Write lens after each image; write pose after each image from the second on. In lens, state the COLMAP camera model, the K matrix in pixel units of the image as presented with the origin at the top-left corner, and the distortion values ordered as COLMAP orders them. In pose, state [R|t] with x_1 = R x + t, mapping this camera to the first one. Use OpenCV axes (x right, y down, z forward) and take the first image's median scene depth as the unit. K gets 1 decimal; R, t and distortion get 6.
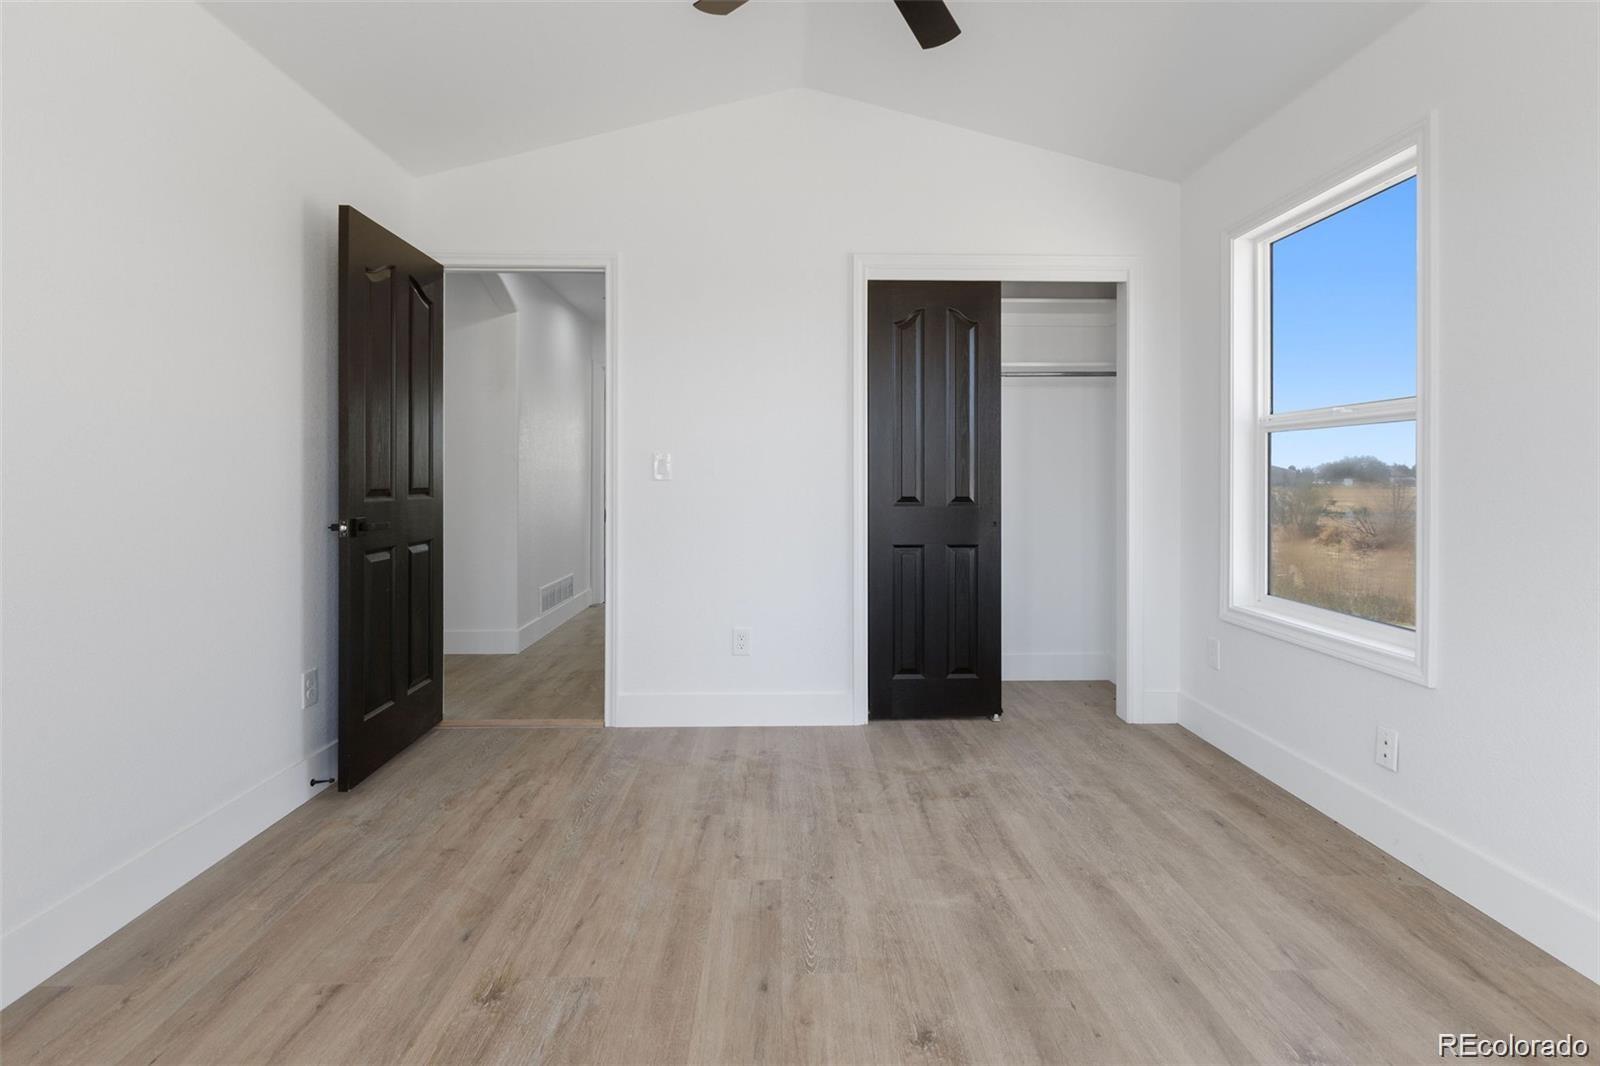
lens RADIAL K [[739.6, 0, 796.6], [0, 739.6, 483.4], [0, 0, 1]] dist [-0.001826, -0.000971]
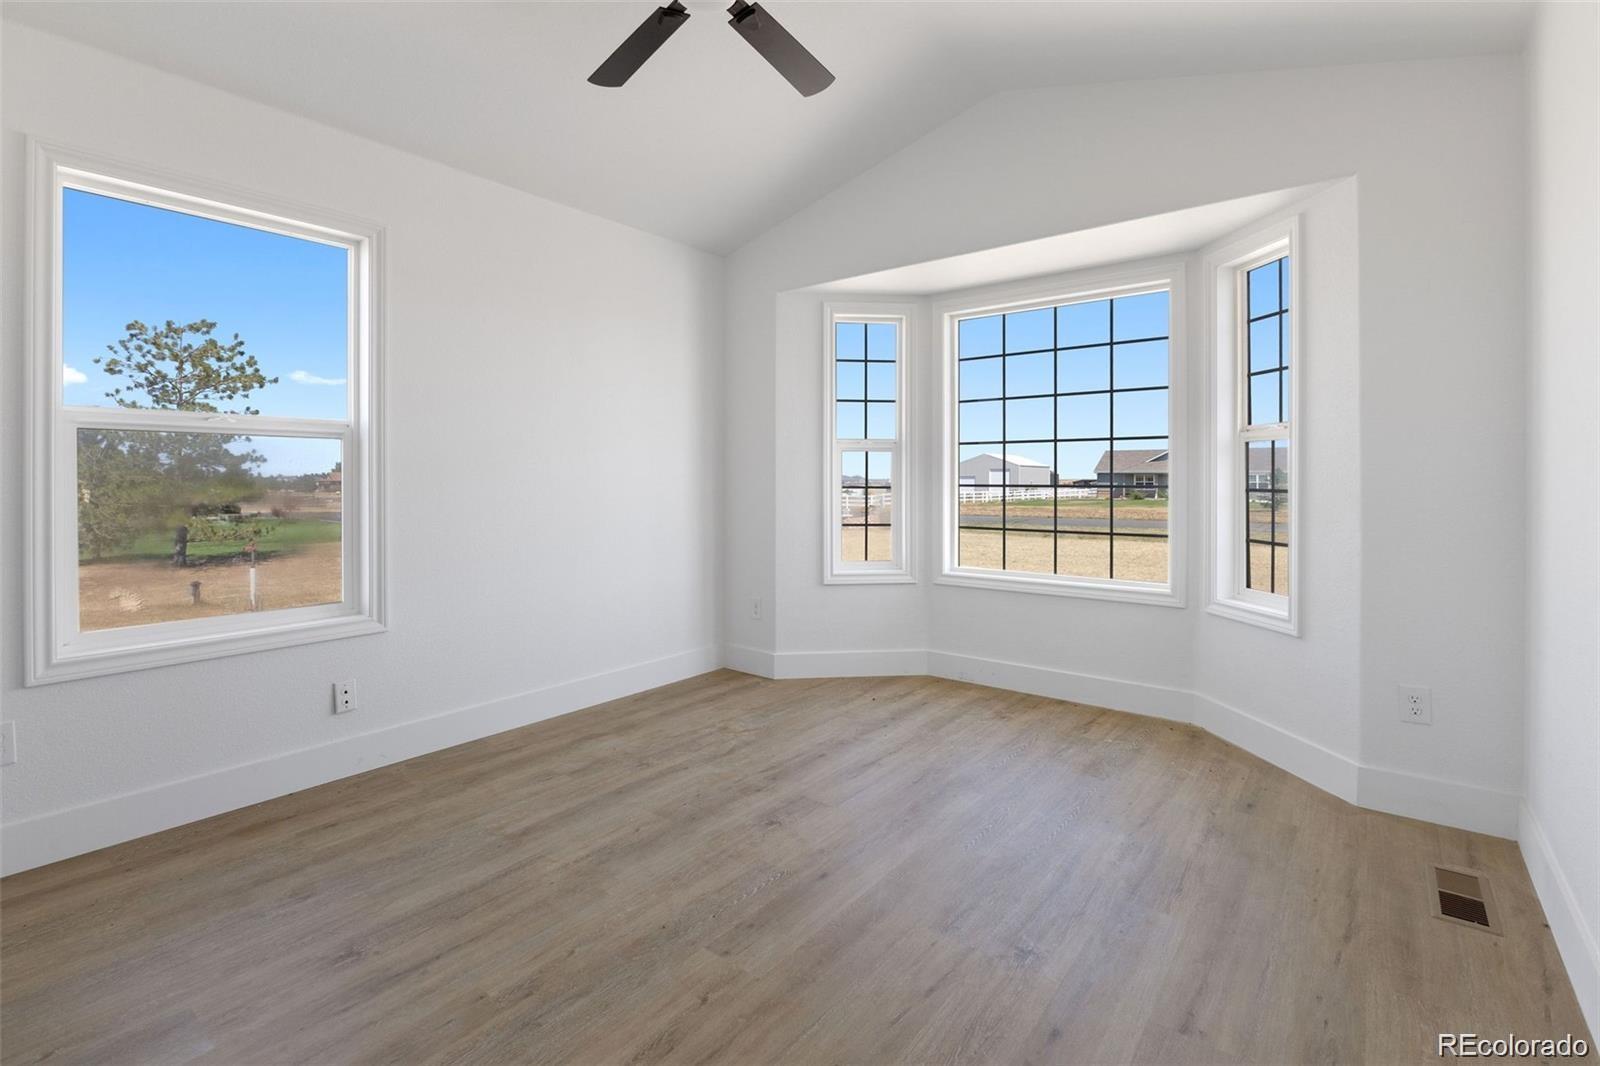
lens RADIAL K [[739.6, 0, 796.6], [0, 739.6, 483.4], [0, 0, 1]] dist [-0.001826, -0.000971]
pose [[-0.770961, -0.004574, 0.636866, -0.645167], [0.006388, 0.999868, 0.014914, -0.023951], [-0.636850, 0.015566, -0.770830, 1.564234]]
